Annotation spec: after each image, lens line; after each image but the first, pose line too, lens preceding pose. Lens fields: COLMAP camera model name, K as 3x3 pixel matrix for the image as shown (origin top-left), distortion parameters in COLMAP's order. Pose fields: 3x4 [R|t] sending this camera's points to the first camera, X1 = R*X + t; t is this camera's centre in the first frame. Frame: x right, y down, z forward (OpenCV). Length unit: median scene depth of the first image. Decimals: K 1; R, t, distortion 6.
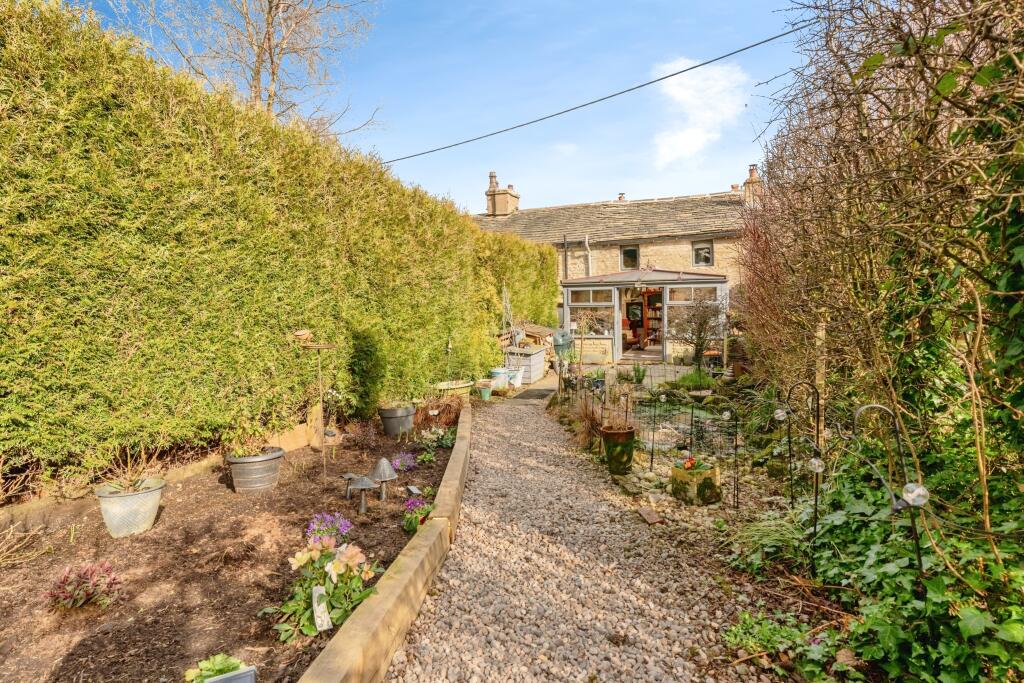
lens RADIAL K [[527.4, 0, 510.1], [0, 527.4, 338.7], [0, 0, 1]] dist [-0.003138, -0.000199]
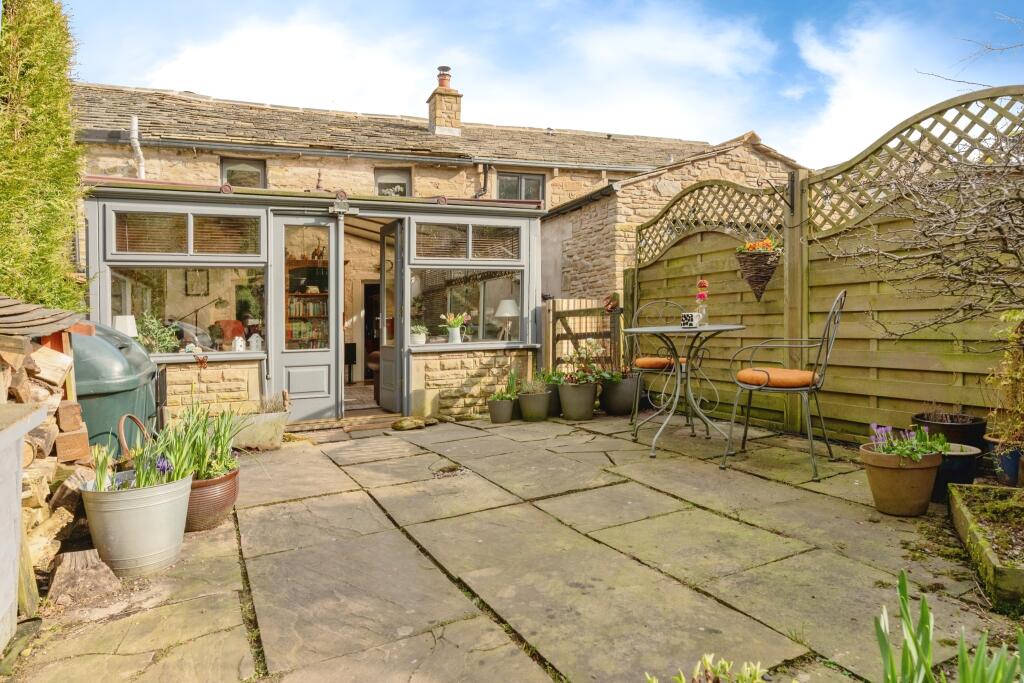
lens RADIAL K [[614.4, 0, 512.4], [0, 614.4, 335.6], [0, 0, 1]] dist [-0.009679, -0.000605]
pose [[0.725839, -0.016009, 0.687678, 0.030069], [0.050686, 0.998256, -0.030260, 0.003531], [-0.685994, 0.056820, 0.725385, 0.482317]]
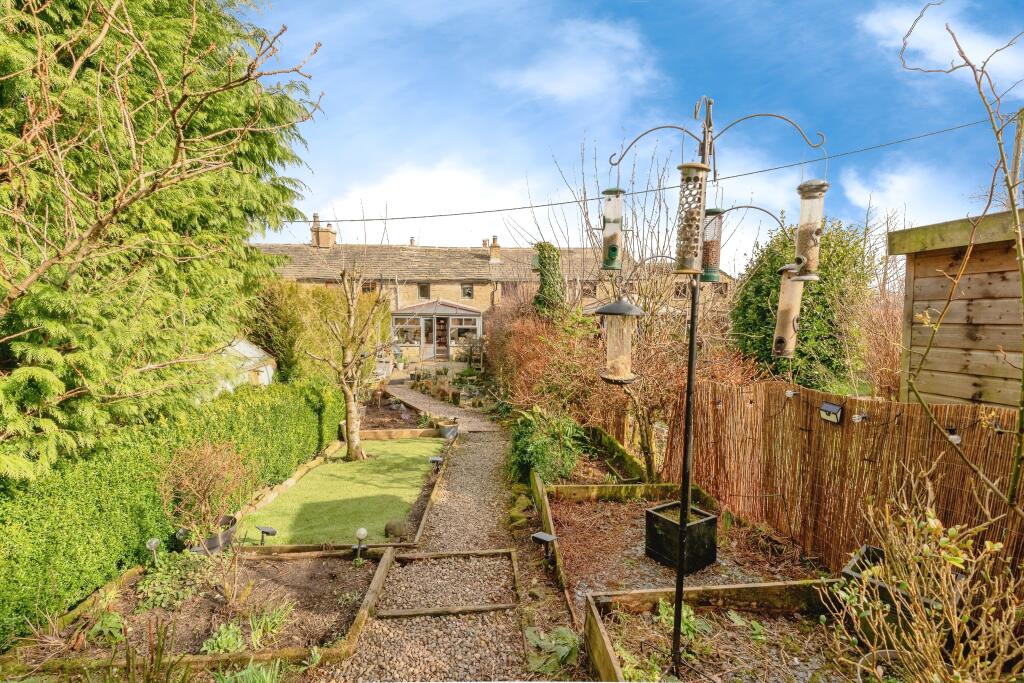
lens RADIAL K [[489.4, 0, 509.7], [0, 489.4, 340.8], [0, 0, 1]] dist [-0.000570, -0.000015]
pose [[0.898923, -0.021044, 0.437602, -0.197318], [0.002128, 0.999044, 0.043673, -0.070604], [-0.438102, -0.038327, 0.898108, -0.462129]]
